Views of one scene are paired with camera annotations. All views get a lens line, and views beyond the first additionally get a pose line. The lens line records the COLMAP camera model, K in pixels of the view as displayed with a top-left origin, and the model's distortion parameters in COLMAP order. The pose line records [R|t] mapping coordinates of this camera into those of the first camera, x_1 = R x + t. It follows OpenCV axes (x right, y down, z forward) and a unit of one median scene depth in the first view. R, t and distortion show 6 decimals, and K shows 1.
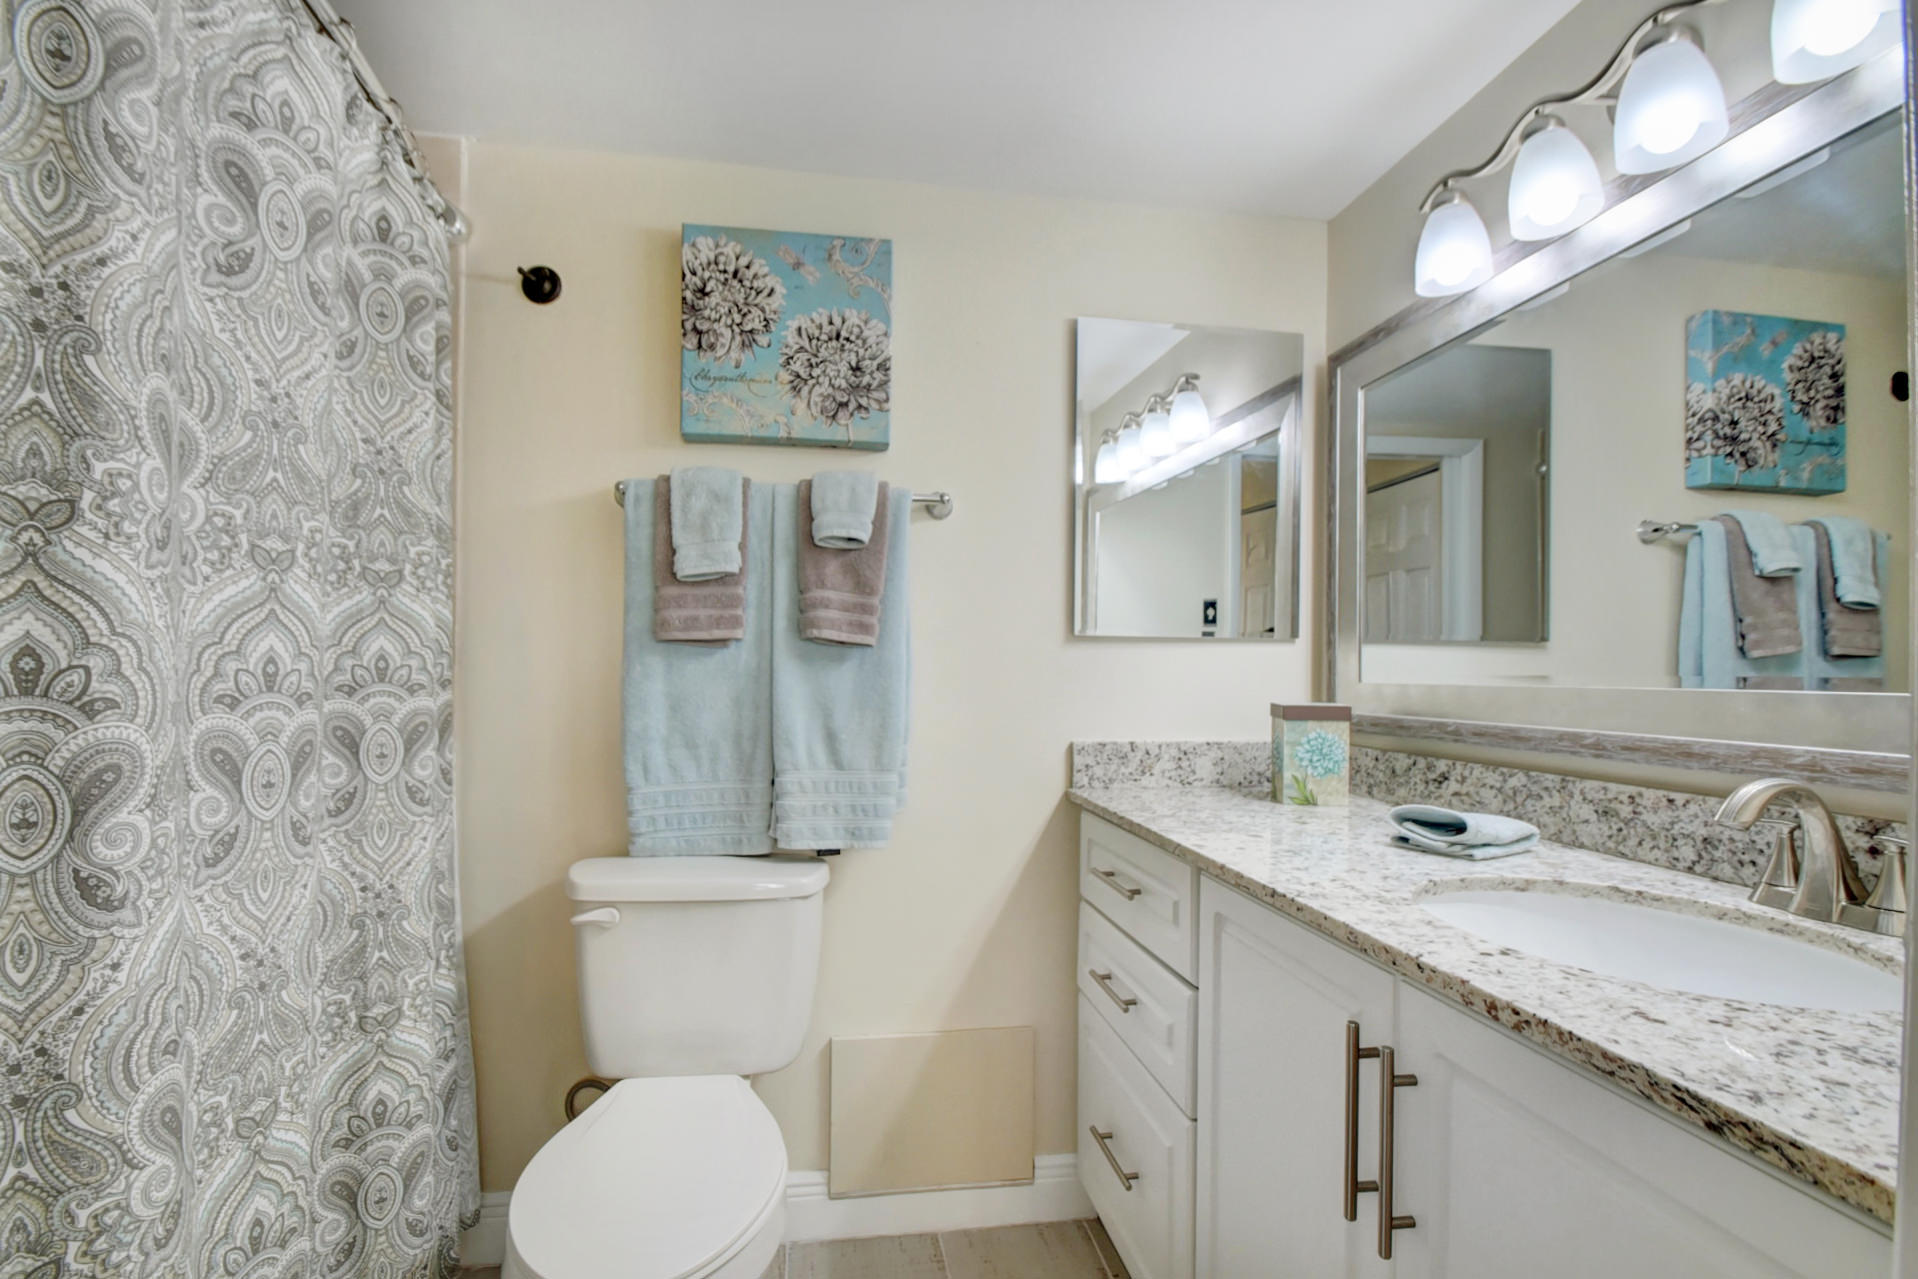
lens RADIAL K [[860.1, 0, 958.0], [0, 860.1, 639.7], [0, 0, 1]] dist [0.003340, -0.007658]
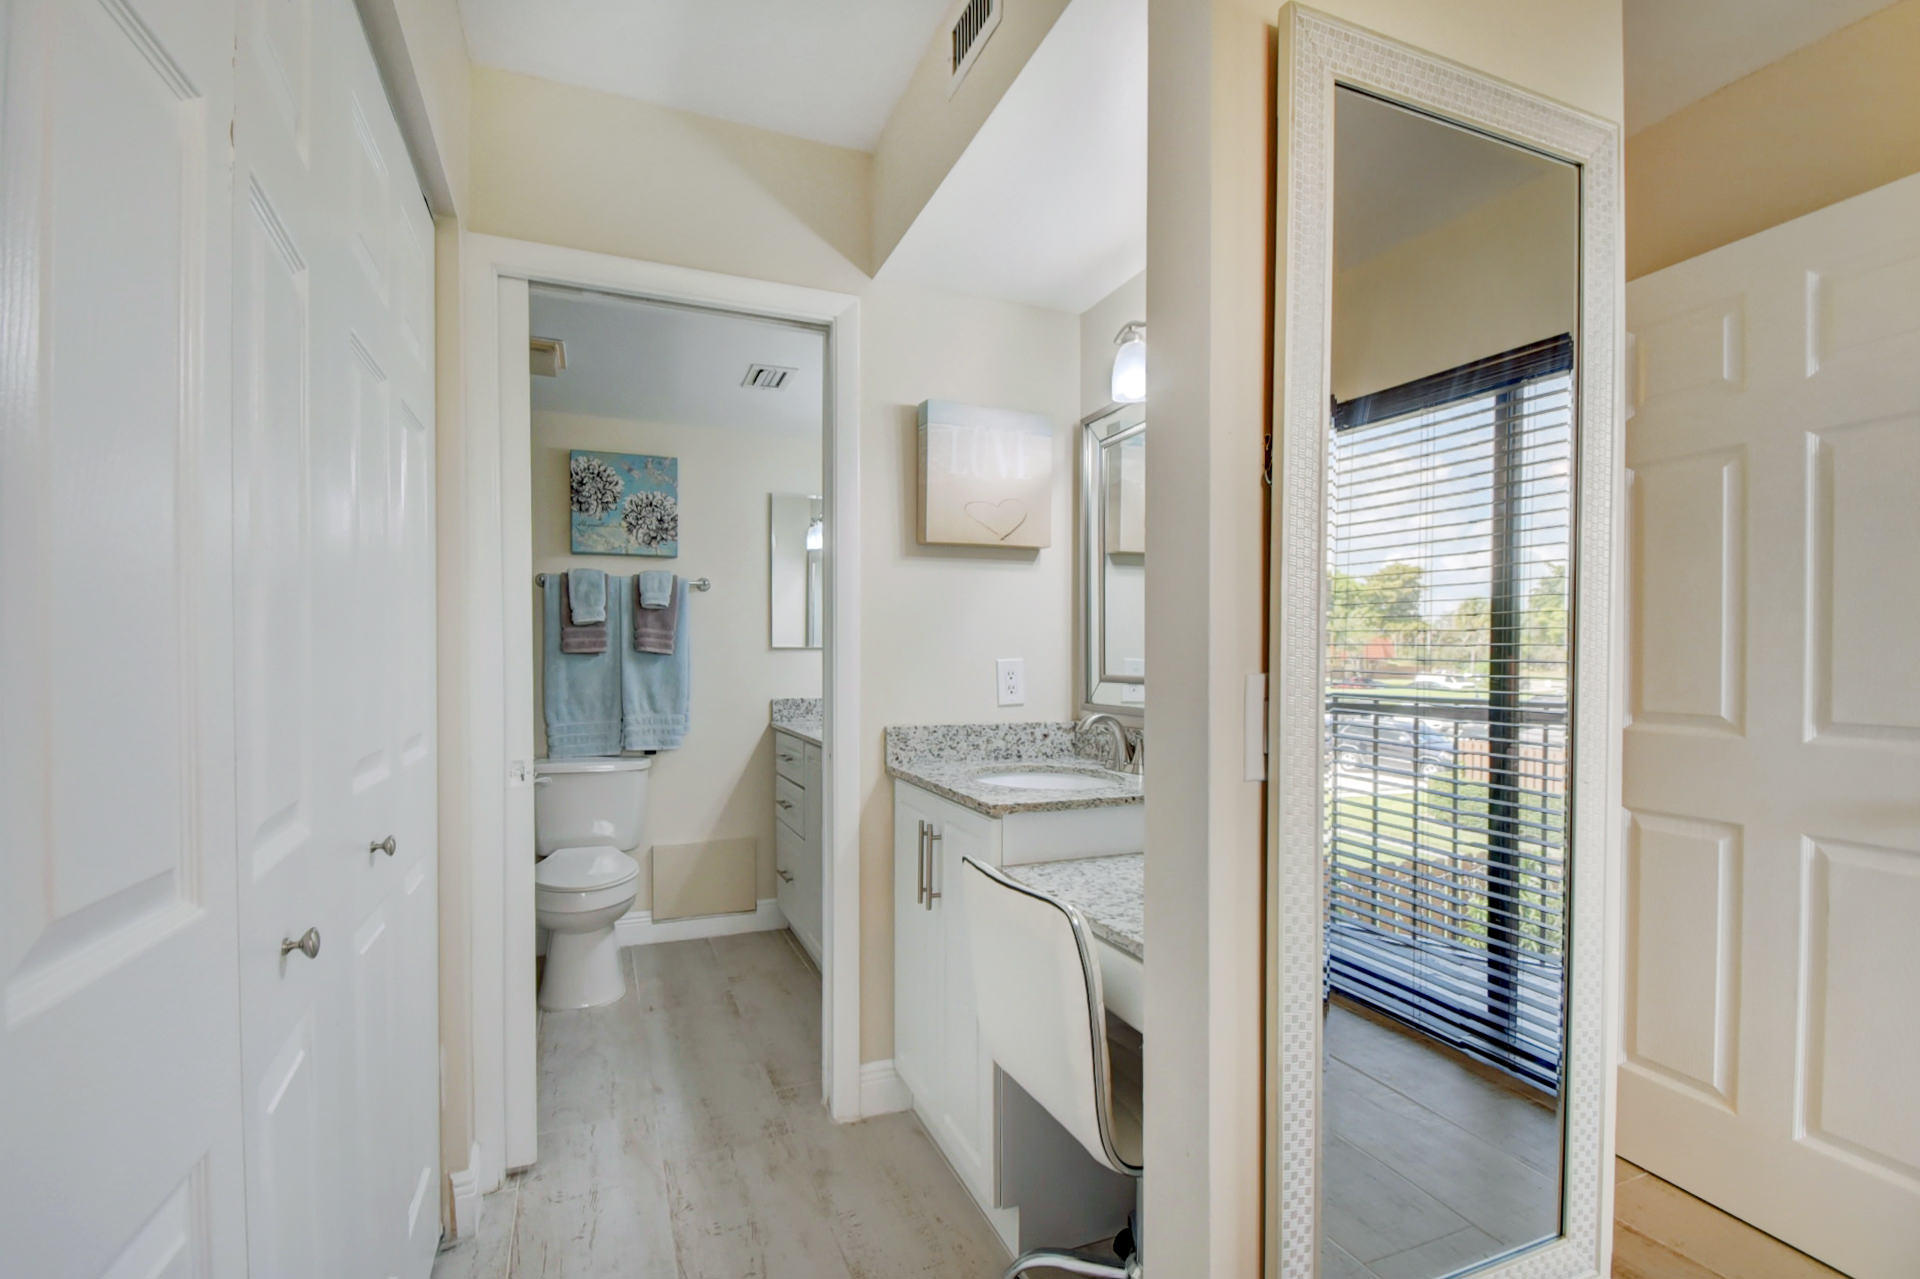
lens RADIAL K [[860.9, 0, 951.9], [0, 860.9, 654.4], [0, 0, 1]] dist [0.003340, -0.007658]
pose [[0.976412, -0.014074, 0.215455, 0.117587], [0.011354, 0.999840, 0.013856, -0.013629], [-0.215616, -0.011083, 0.976415, -1.200011]]
